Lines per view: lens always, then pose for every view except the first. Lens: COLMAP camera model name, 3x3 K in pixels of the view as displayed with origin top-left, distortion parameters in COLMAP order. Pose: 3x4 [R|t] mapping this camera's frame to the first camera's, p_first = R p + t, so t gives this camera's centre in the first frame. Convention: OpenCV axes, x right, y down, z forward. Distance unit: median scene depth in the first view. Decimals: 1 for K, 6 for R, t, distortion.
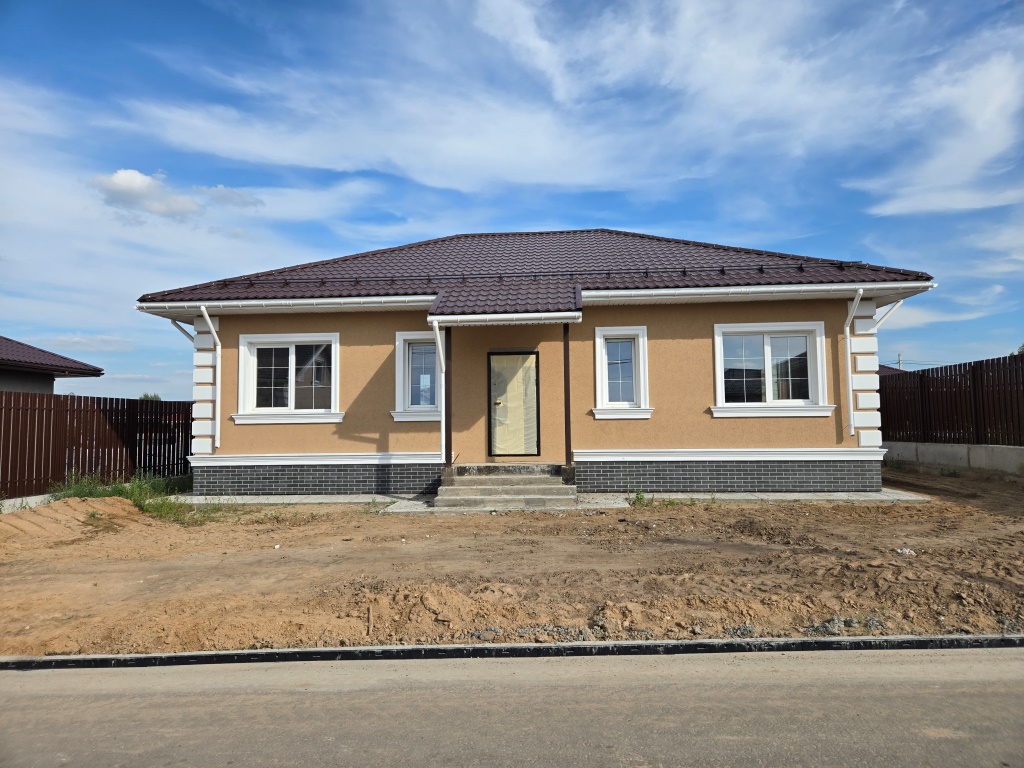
lens RADIAL K [[683.3, 0, 512.0], [0, 683.3, 384.0], [0, 0, 1]] dist [0.034277, -0.003682]
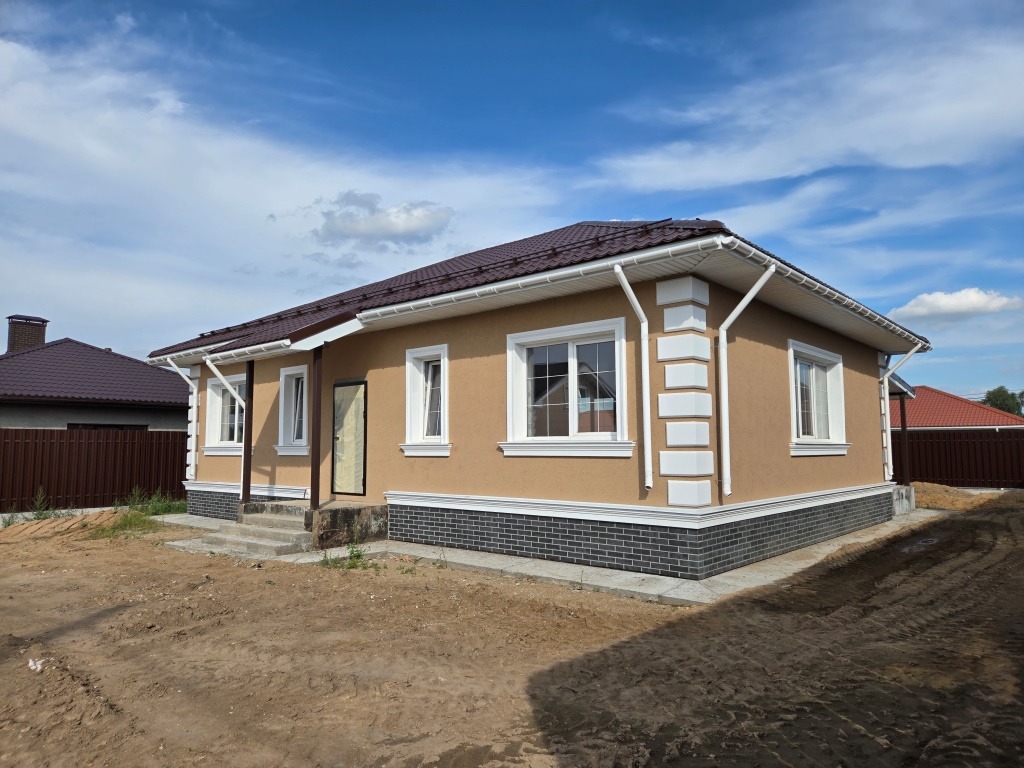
lens RADIAL K [[700.9, 0, 512.0], [0, 700.9, 384.0], [0, 0, 1]] dist [0.033172, -0.000695]
pose [[0.788510, -0.047743, -0.613166, 0.768279], [0.028600, 0.998750, -0.040988, 0.000665], [0.614356, 0.014783, 0.788890, 0.376203]]
